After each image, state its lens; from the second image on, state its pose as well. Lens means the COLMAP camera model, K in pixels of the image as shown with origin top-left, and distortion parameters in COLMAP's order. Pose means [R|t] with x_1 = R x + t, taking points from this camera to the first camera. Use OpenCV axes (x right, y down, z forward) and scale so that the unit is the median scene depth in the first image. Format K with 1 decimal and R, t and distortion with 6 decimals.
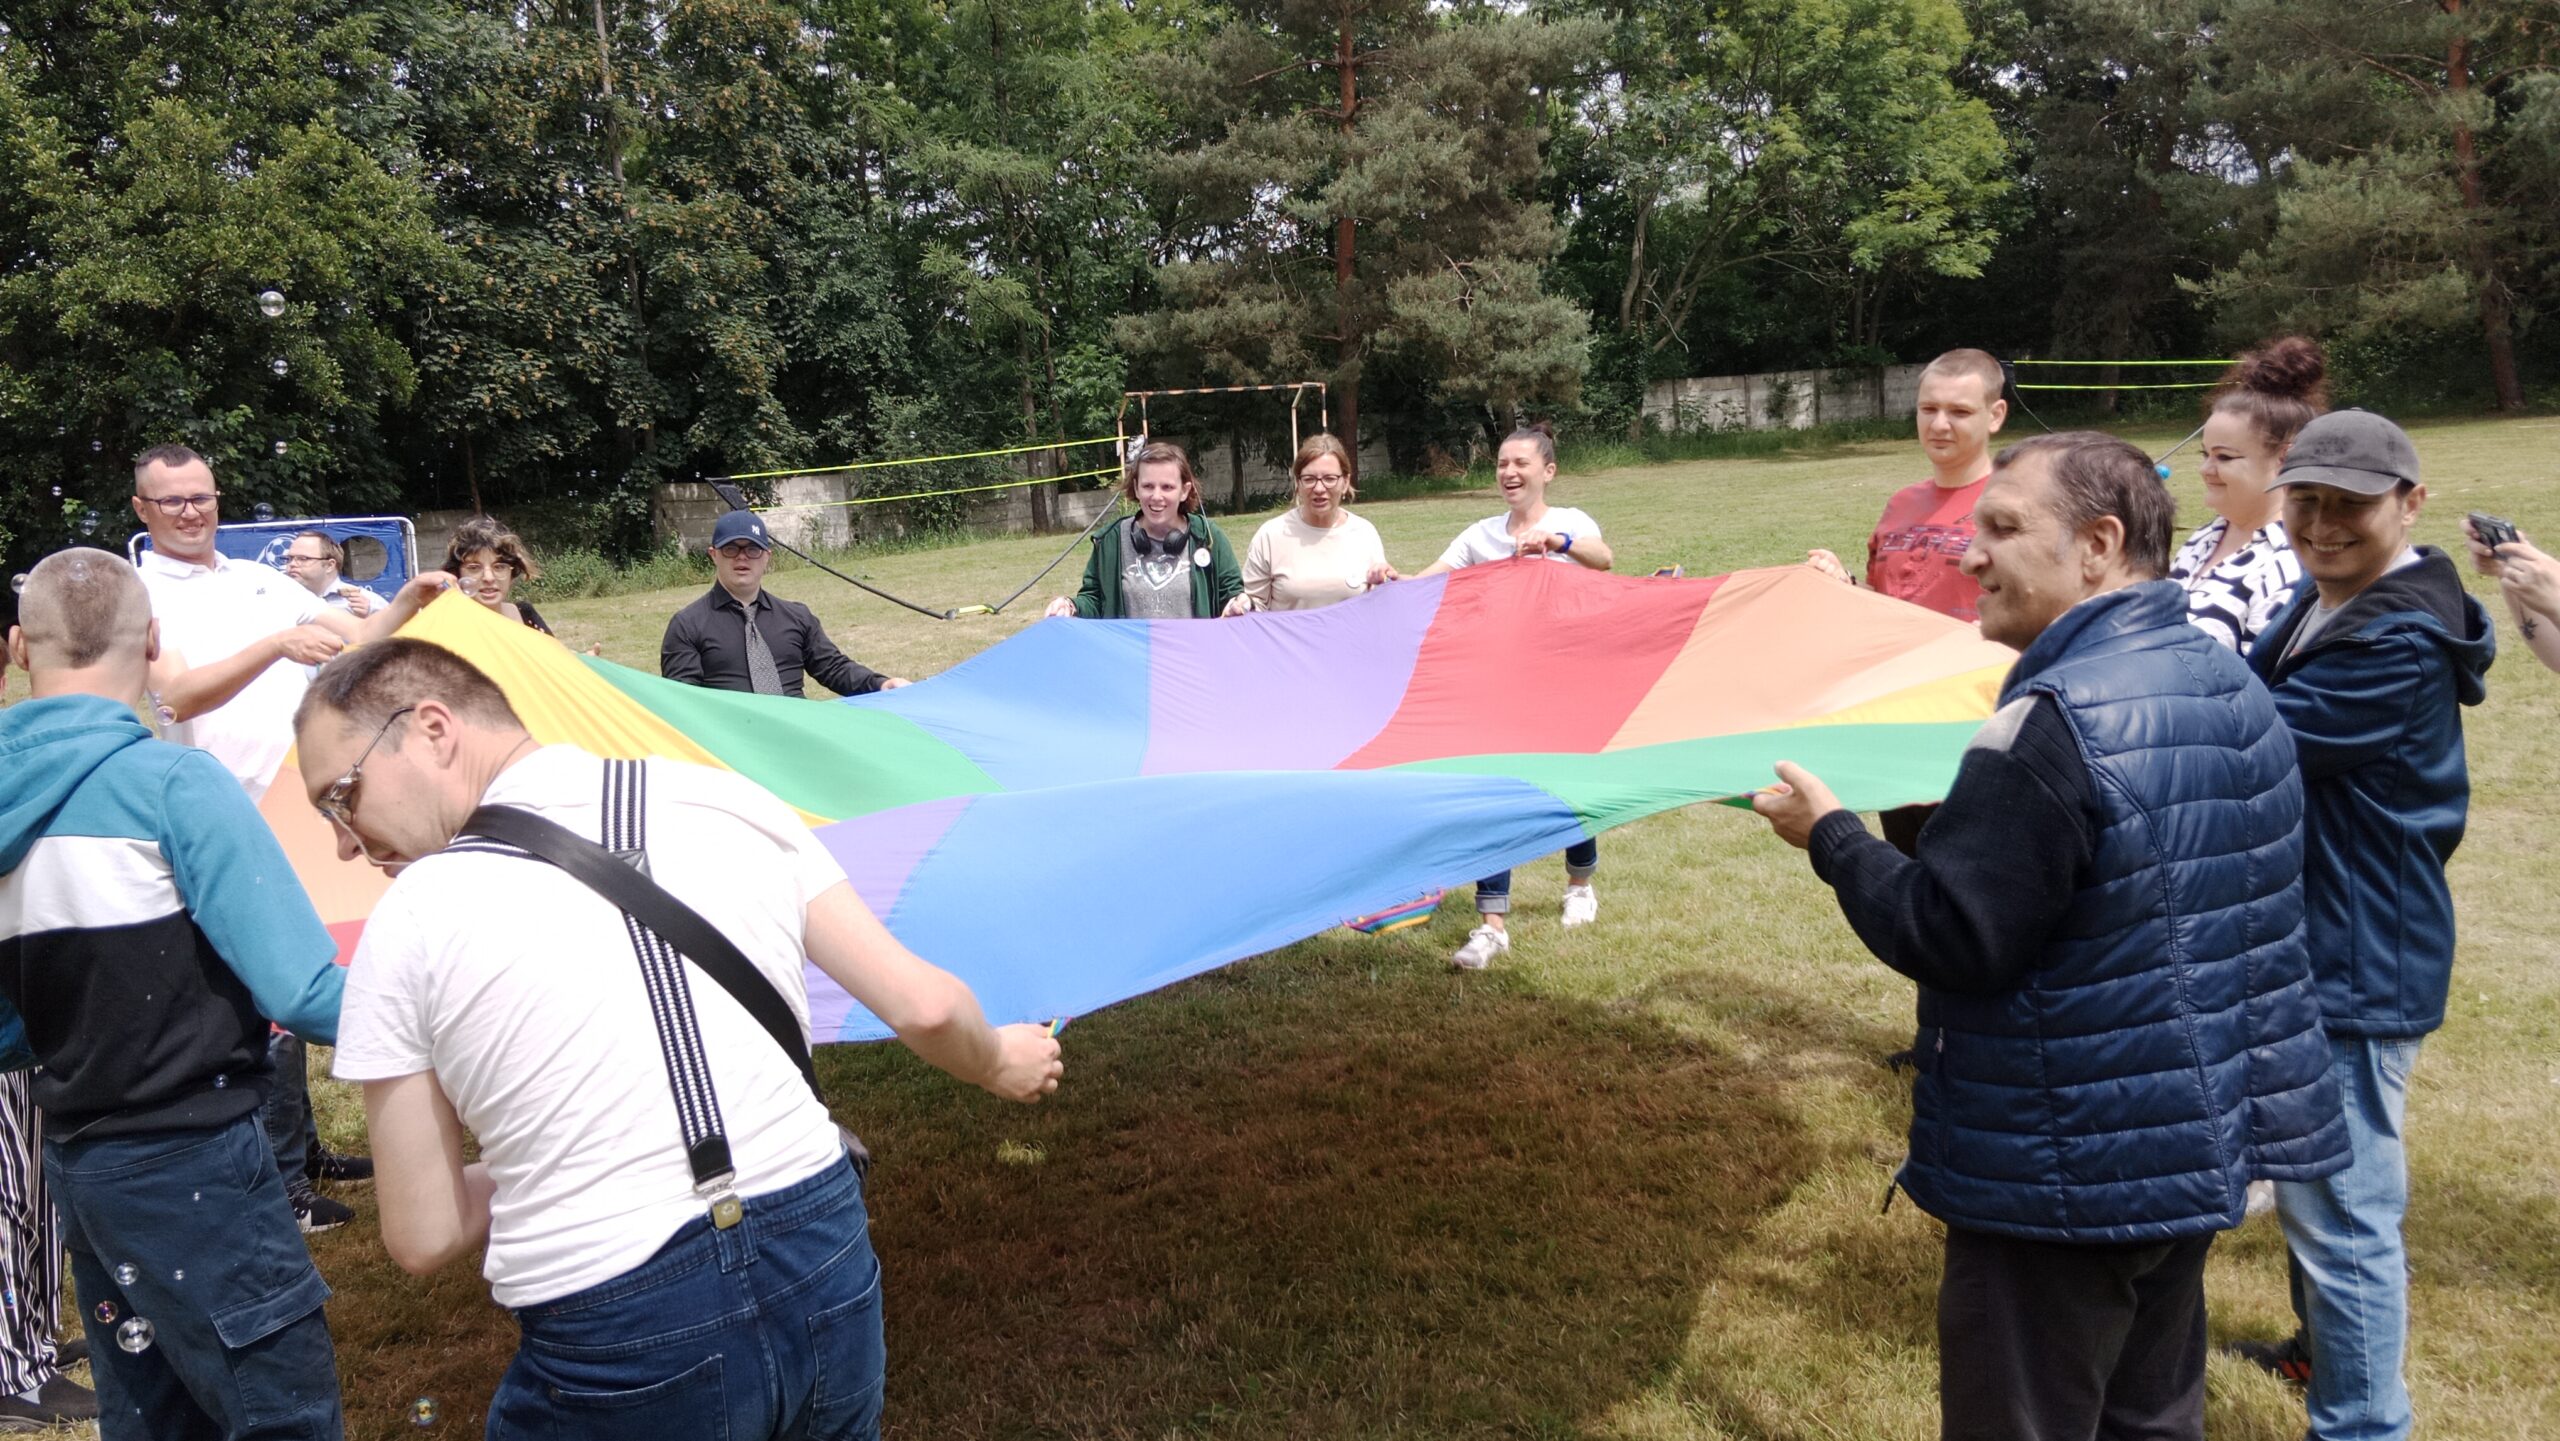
lens RADIAL K [[1959.3, 0, 1280.0], [0, 1959.3, 720.5], [0, 0, 1]] dist [0.113407, -0.191569]
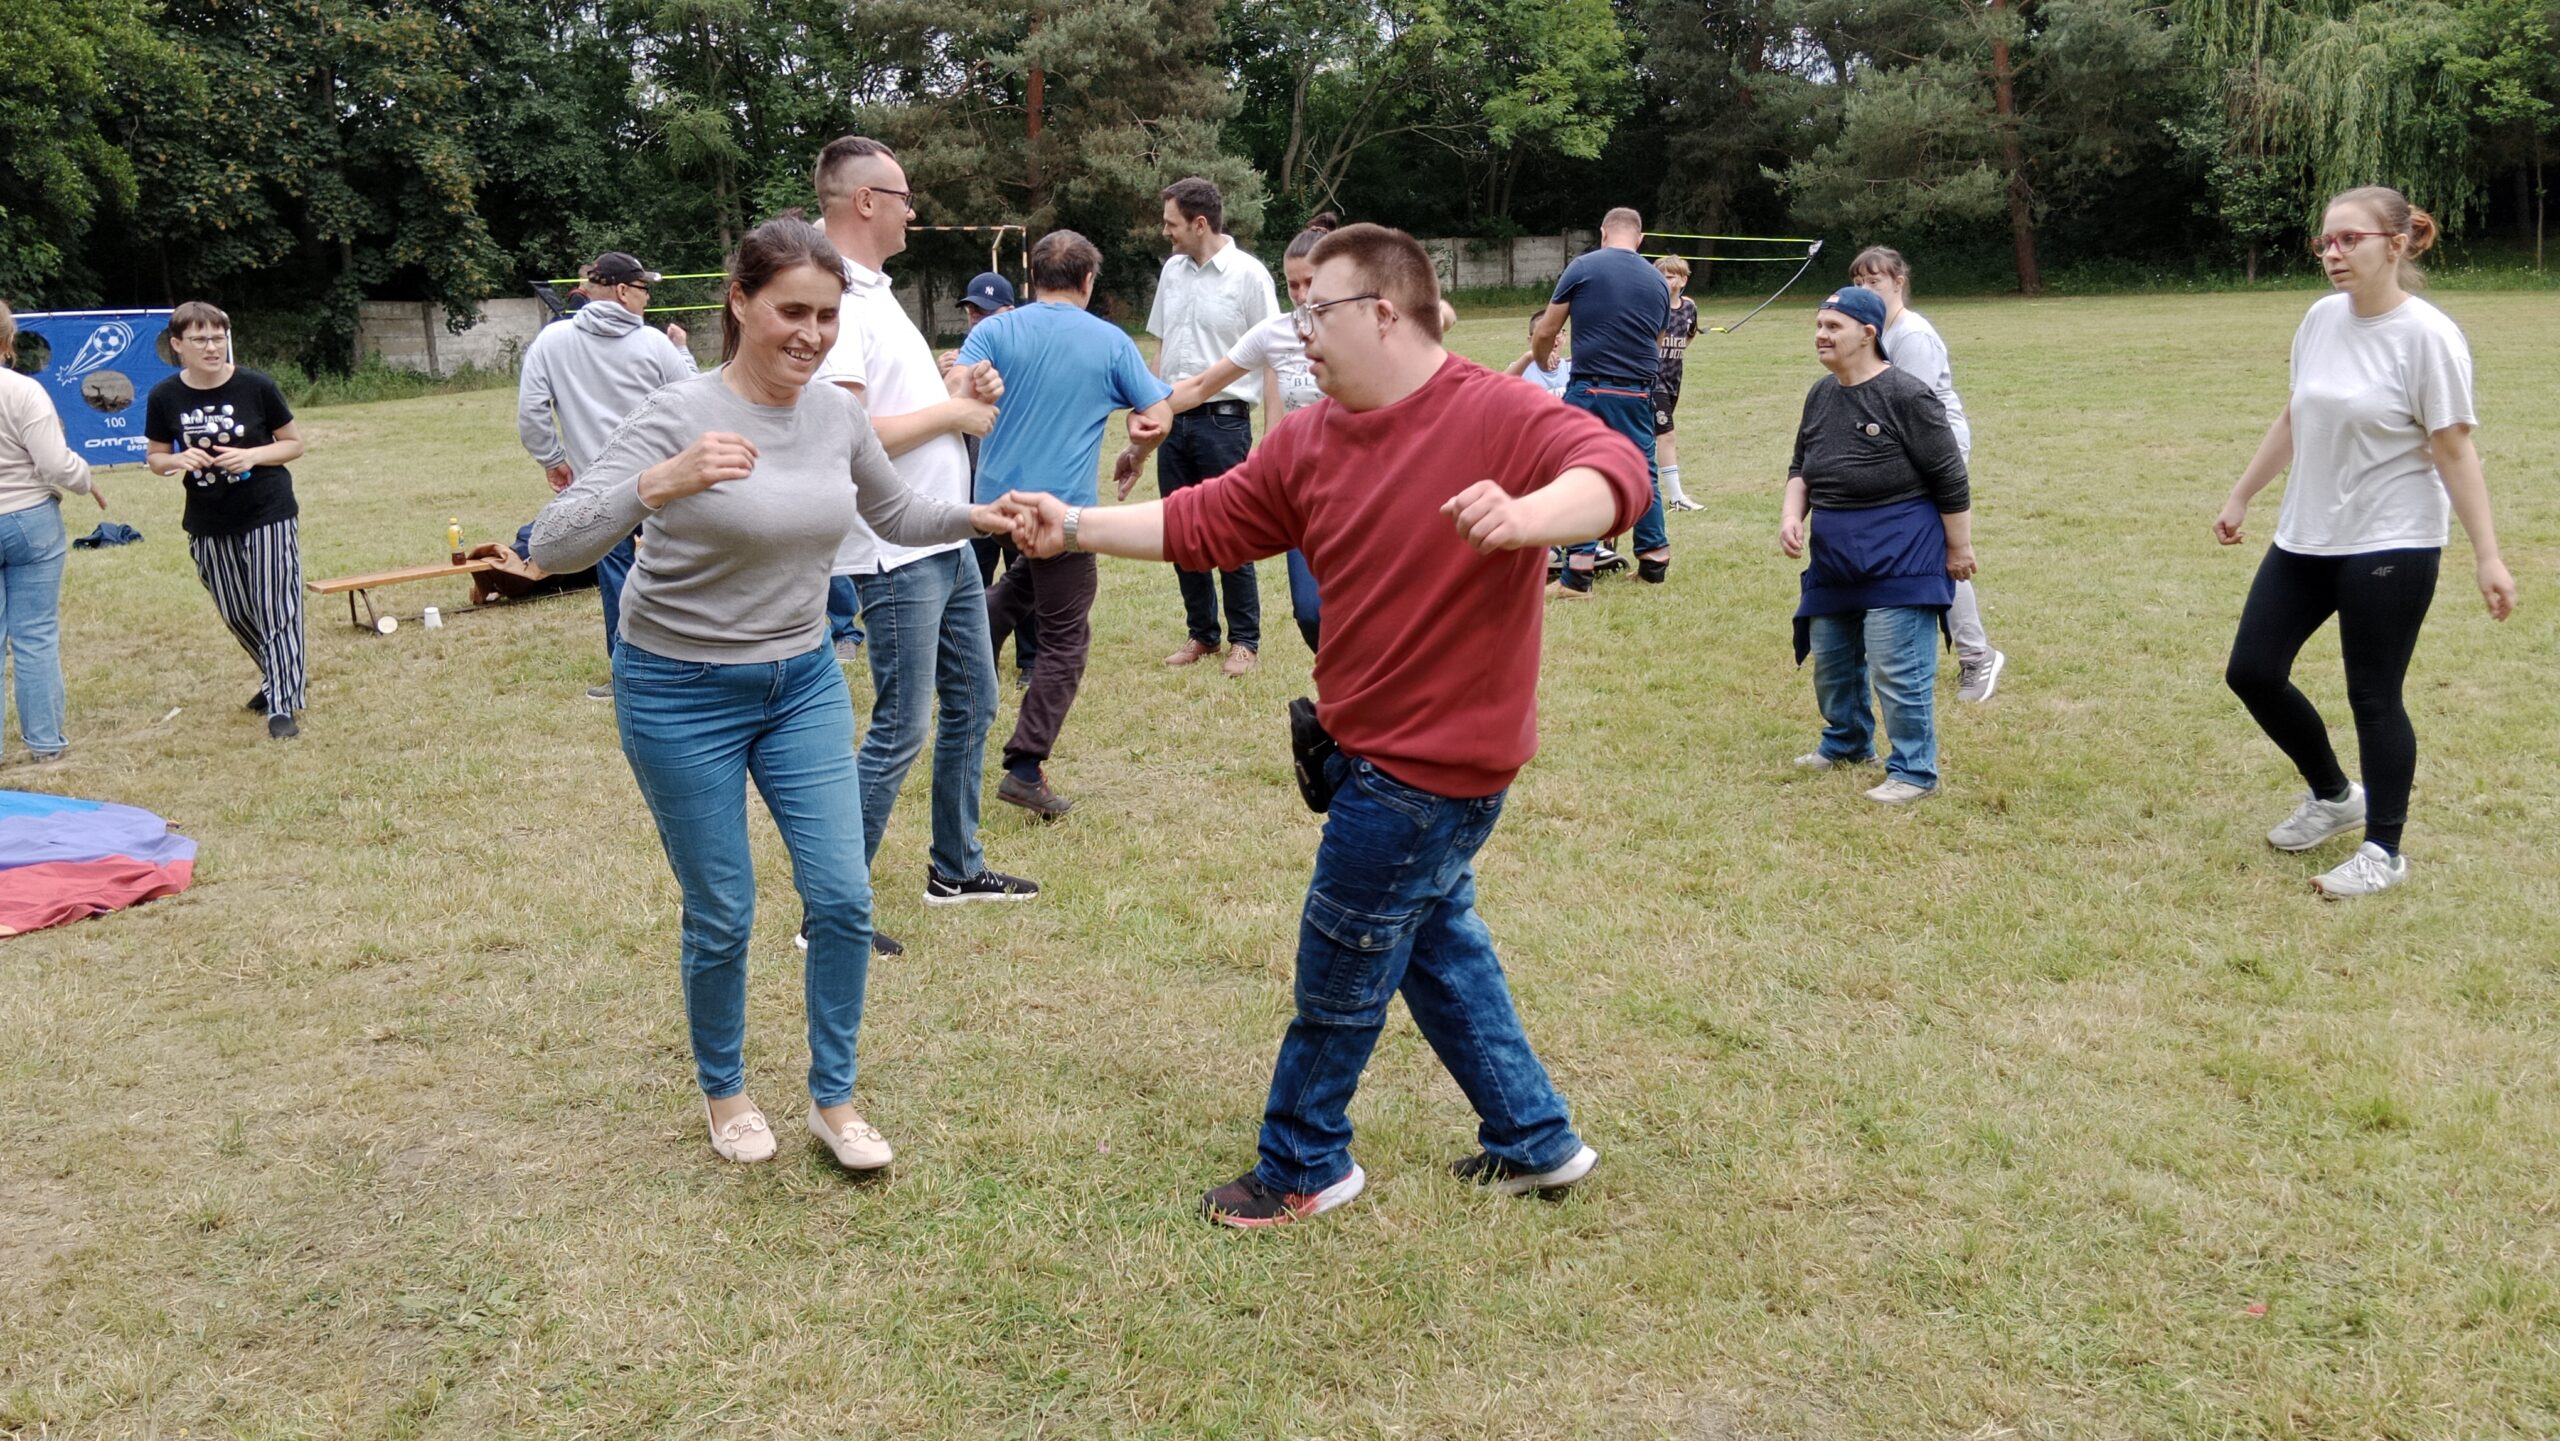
lens RADIAL K [[1959.3, 0, 1280.0], [0, 1959.3, 720.5], [0, 0, 1]] dist [0.113407, -0.191569]
pose [[0.982643, -0.005952, 0.185409, -0.038852], [-0.006783, 0.997664, 0.067978, 0.021928], [-0.185381, -0.068056, 0.980307, -0.096917]]
